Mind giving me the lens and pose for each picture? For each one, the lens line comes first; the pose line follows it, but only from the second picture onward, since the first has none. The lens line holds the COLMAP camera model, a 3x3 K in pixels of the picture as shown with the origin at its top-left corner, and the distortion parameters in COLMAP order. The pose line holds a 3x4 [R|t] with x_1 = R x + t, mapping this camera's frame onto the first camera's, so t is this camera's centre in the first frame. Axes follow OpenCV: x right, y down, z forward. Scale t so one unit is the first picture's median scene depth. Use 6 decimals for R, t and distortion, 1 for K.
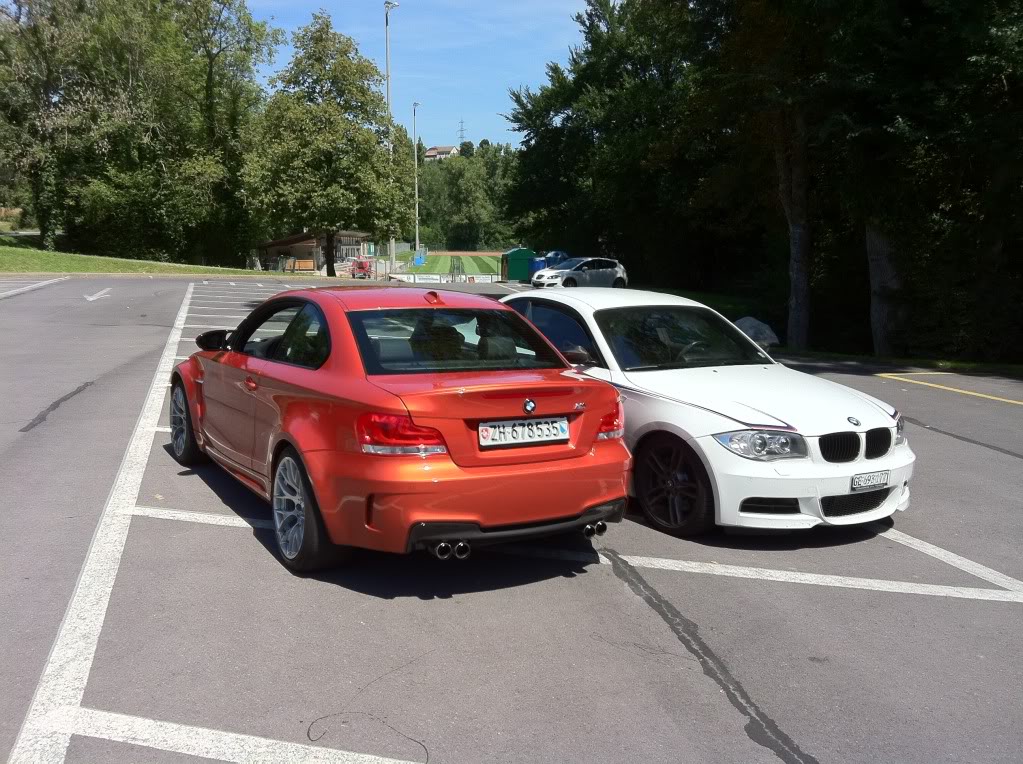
lens RADIAL K [[960.3, 0, 515.9], [0, 960.3, 379.8], [0, 0, 1]] dist [0.046655, -0.119923]
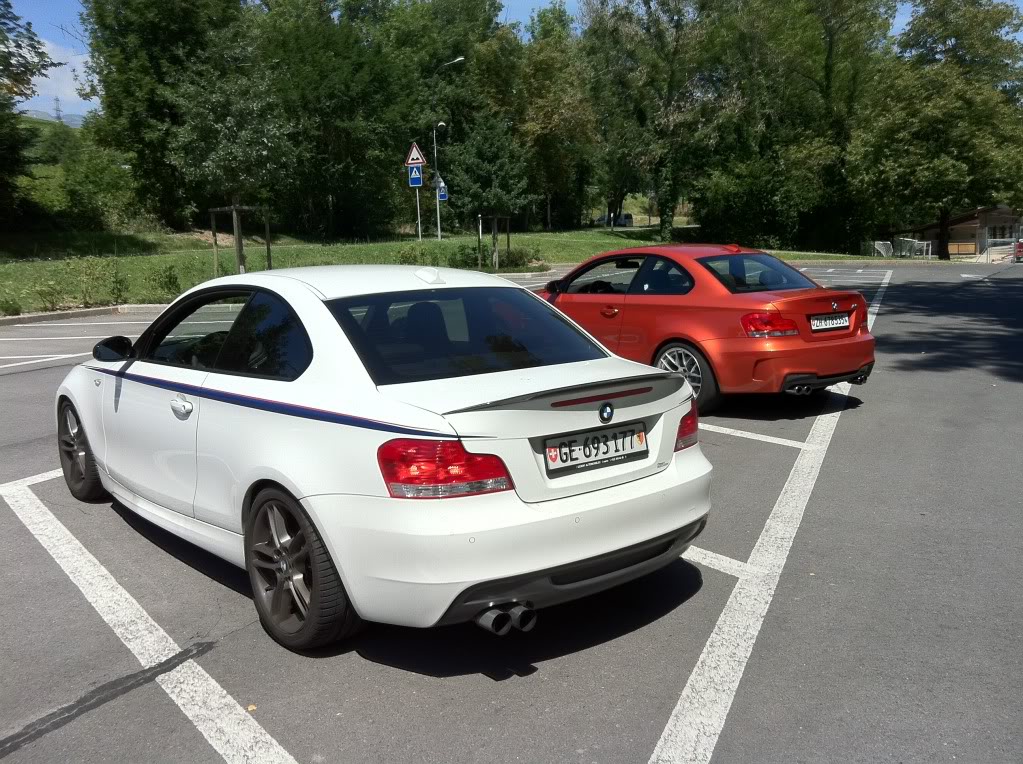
lens RADIAL K [[960.3, 0, 515.9], [0, 960.3, 379.8], [0, 0, 1]] dist [0.046655, -0.119923]
pose [[0.769636, 0.060044, -0.635653, 0.082010], [-0.052196, 0.998153, 0.031088, -0.005323], [0.636346, 0.009252, 0.771348, 0.075267]]
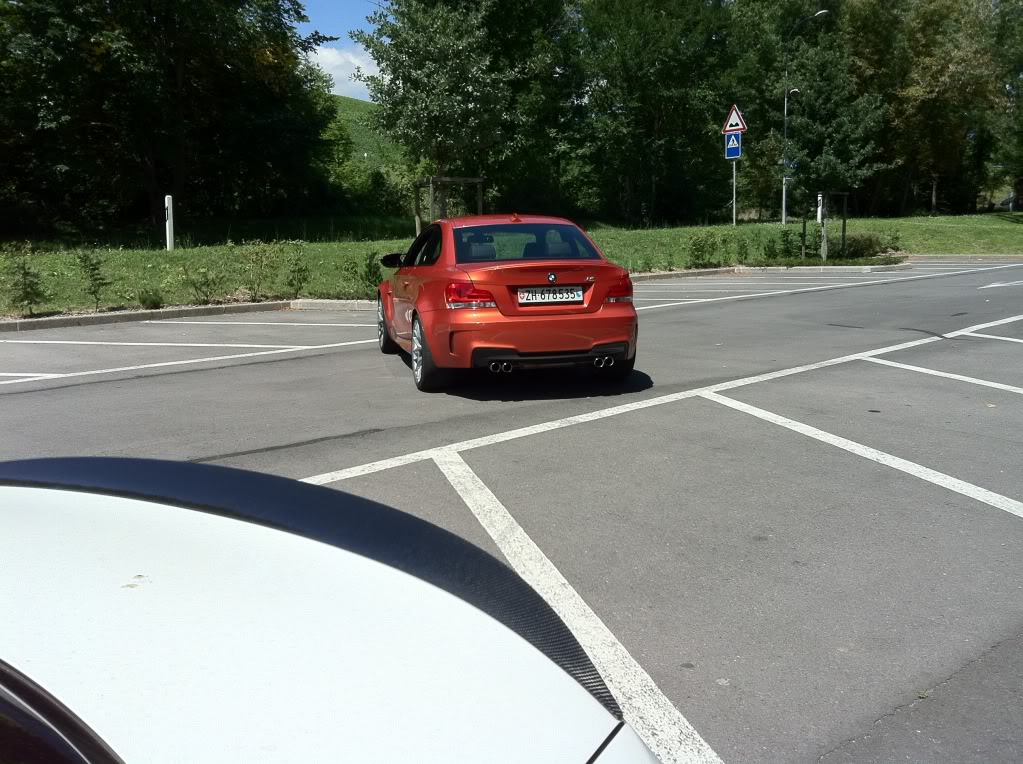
lens RADIAL K [[960.3, 0, 515.9], [0, 960.3, 379.8], [0, 0, 1]] dist [0.046655, -0.119923]
pose [[0.471441, 0.103413, -0.875814, 0.019577], [-0.091007, 0.993504, 0.068321, -0.018444], [0.877189, 0.047496, 0.477790, 0.201497]]
